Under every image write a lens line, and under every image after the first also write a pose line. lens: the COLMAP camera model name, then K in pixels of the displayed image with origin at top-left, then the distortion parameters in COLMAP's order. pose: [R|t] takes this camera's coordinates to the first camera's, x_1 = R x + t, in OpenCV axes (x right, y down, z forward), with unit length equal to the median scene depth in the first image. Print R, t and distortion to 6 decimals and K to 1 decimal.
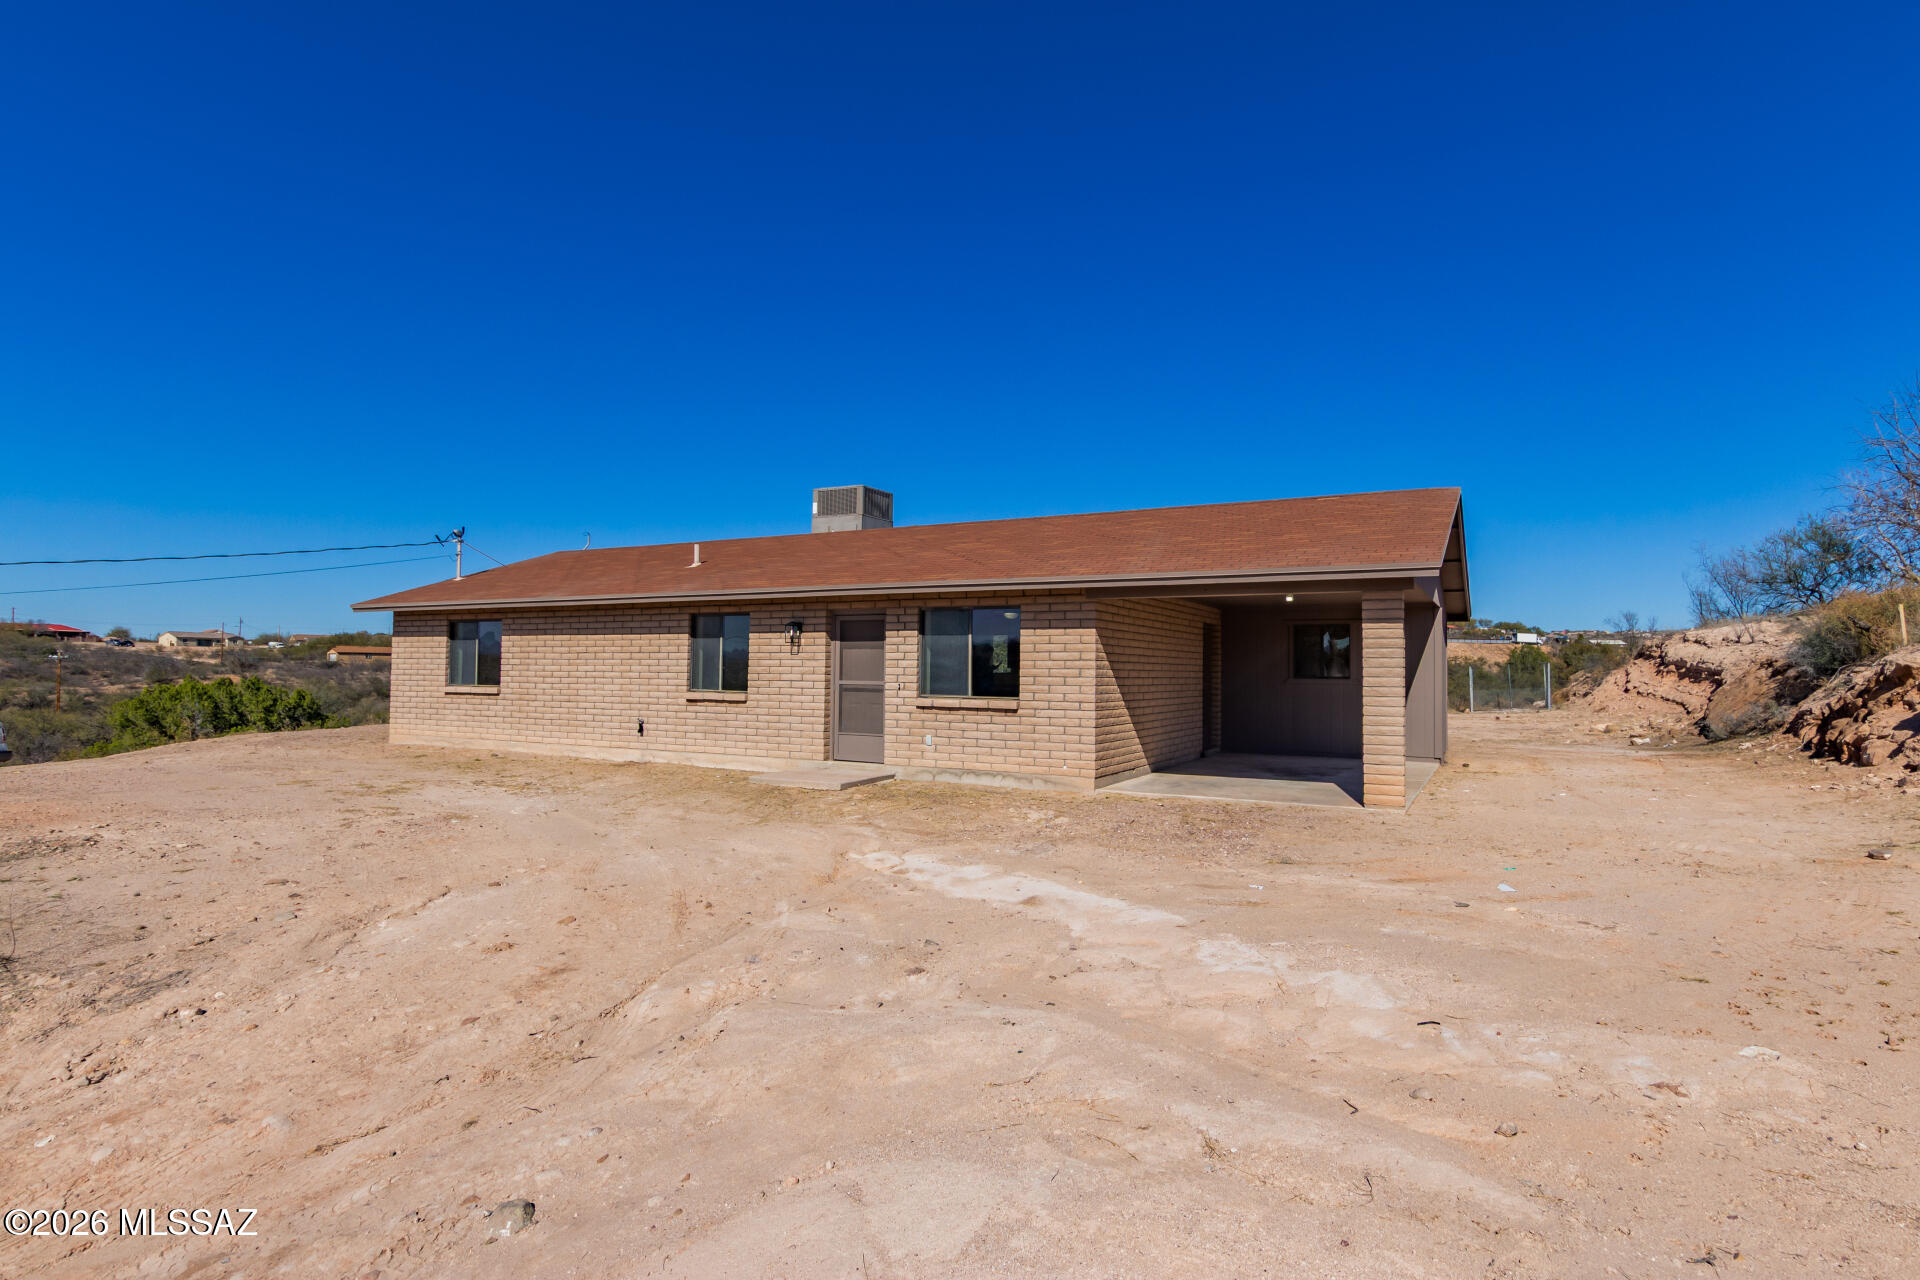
lens RADIAL K [[912.4, 0, 866.7], [0, 912.4, 645.5], [0, 0, 1]] dist [0.000225, 0.000238]
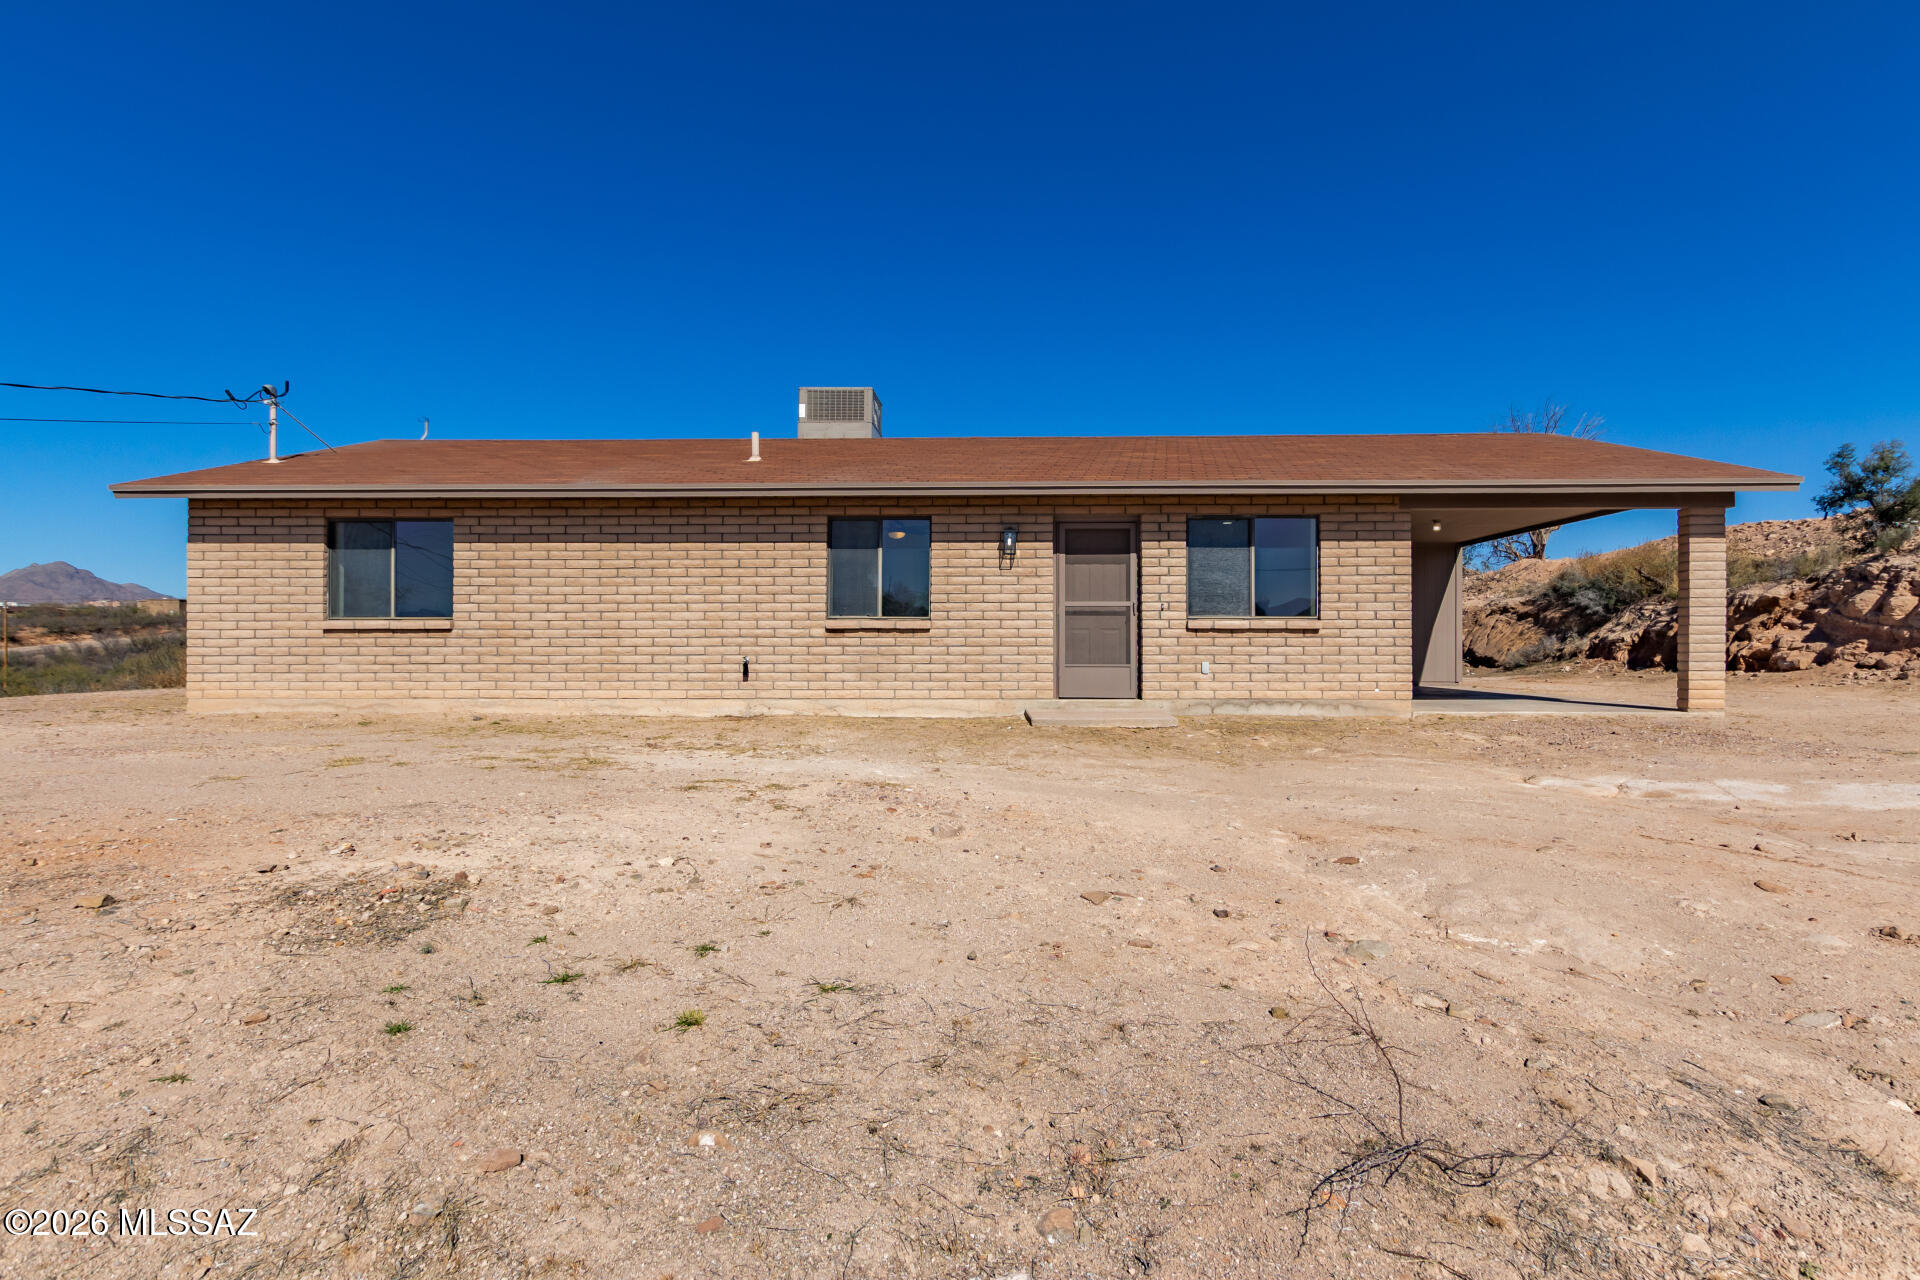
lens RADIAL K [[912.4, 0, 866.7], [0, 912.4, 645.5], [0, 0, 1]] dist [0.000225, 0.000238]
pose [[0.893153, -0.005666, 0.449718, -0.541954], [-0.008415, 0.999535, 0.029306, 0.053409], [-0.449674, -0.029959, 0.892690, 0.332370]]
